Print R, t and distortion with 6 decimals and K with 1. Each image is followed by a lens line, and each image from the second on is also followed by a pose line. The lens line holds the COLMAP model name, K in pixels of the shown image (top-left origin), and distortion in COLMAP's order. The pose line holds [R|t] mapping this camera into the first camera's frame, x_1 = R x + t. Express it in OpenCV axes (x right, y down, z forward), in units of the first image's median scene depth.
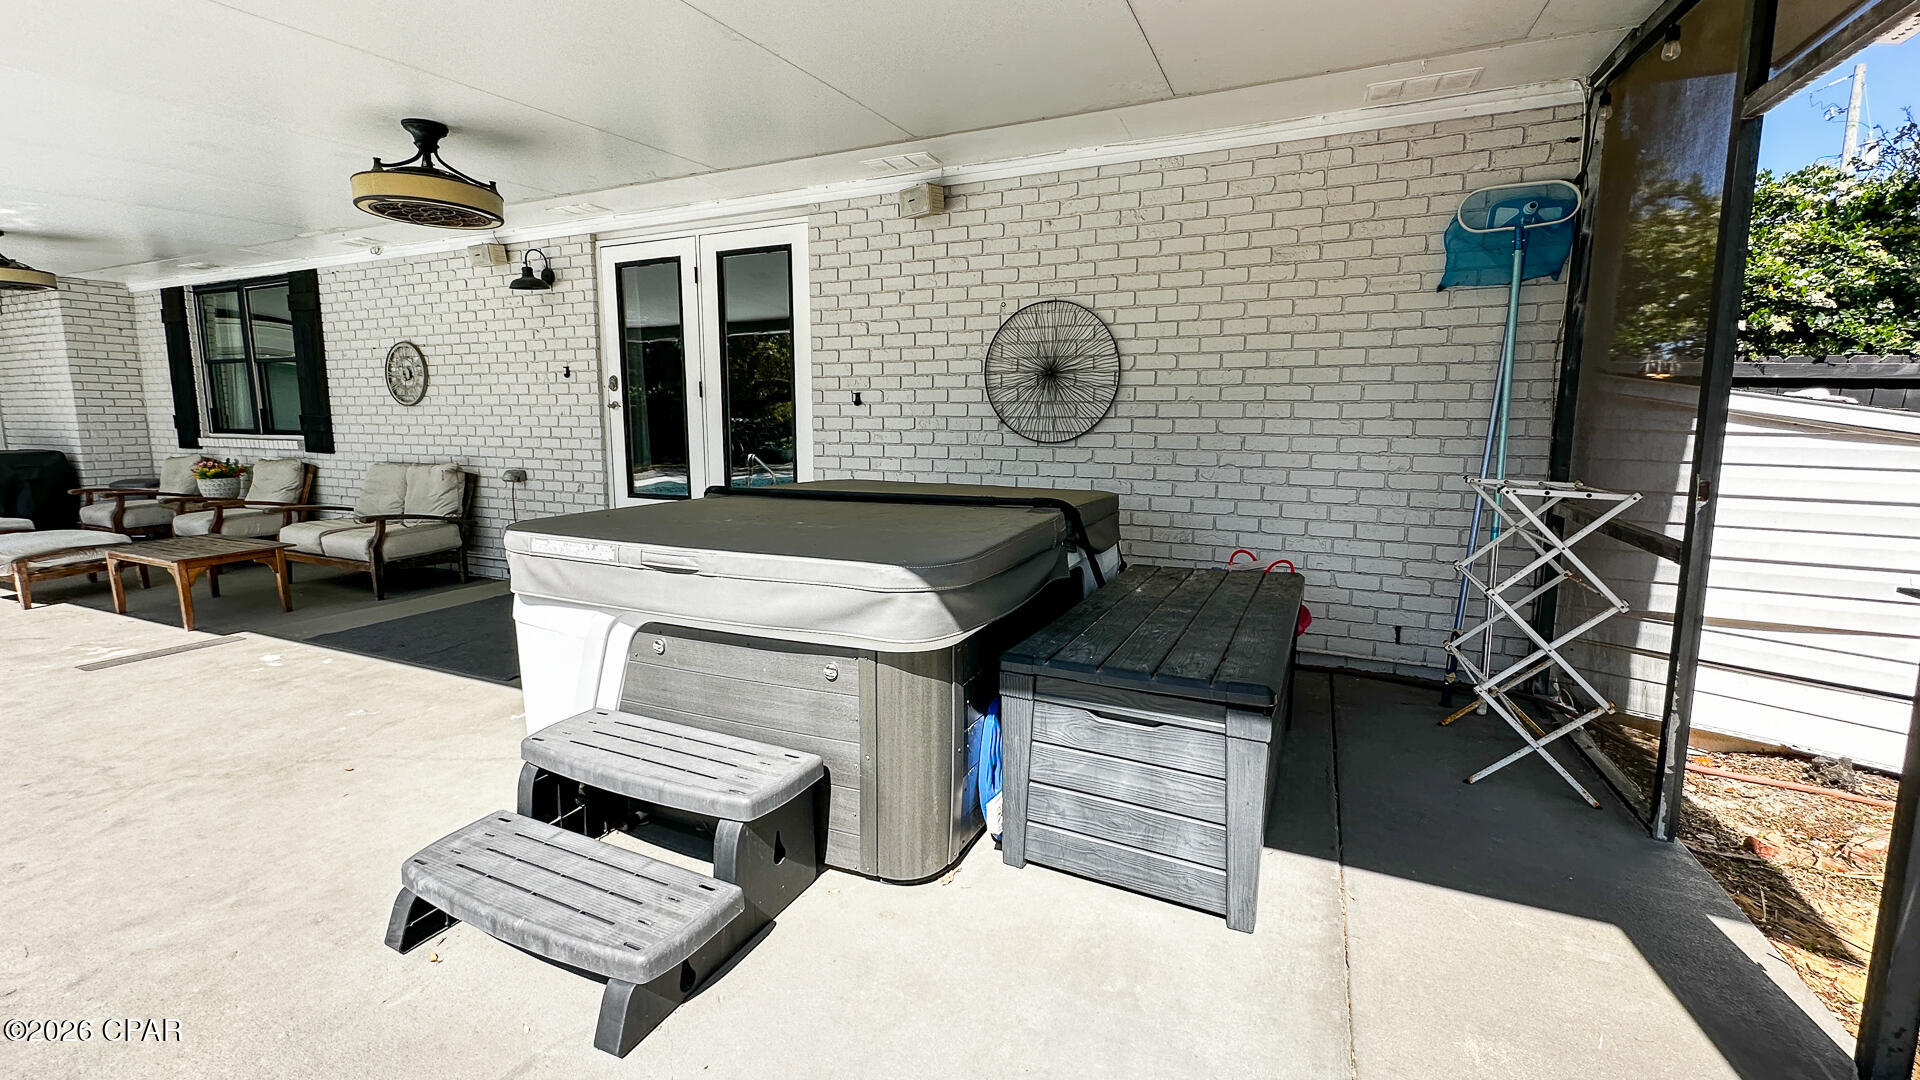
lens RADIAL K [[767.3, 0, 957.8], [0, 767.3, 519.1], [0, 0, 1]] dist [0.000702, -0.000205]
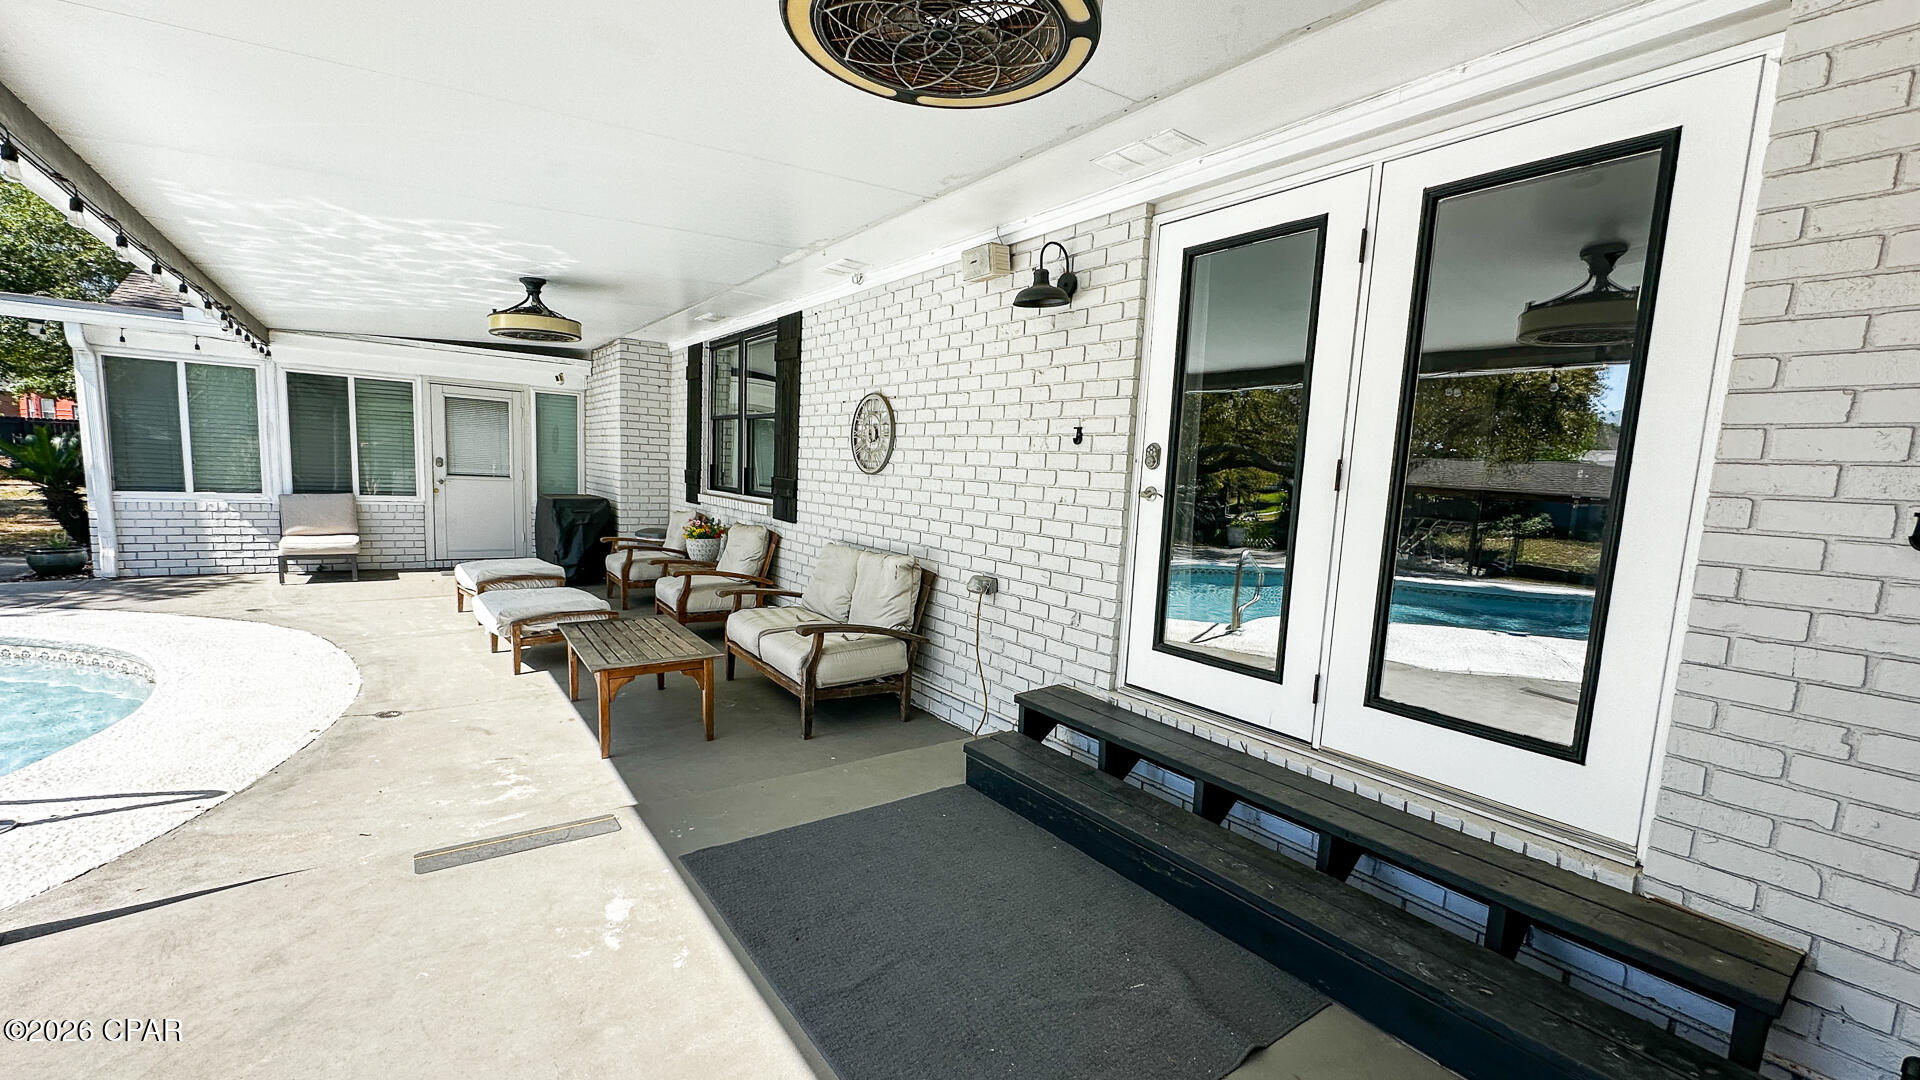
lens RADIAL K [[767.3, 0, 957.6], [0, 767.3, 556.9], [0, 0, 1]] dist [0.000702, -0.000205]
pose [[0.866723, 0.094724, -0.489712, -0.262195], [-0.109791, 0.993953, -0.002057, -0.076508], [0.486556, 0.055549, 0.871882, 0.388248]]
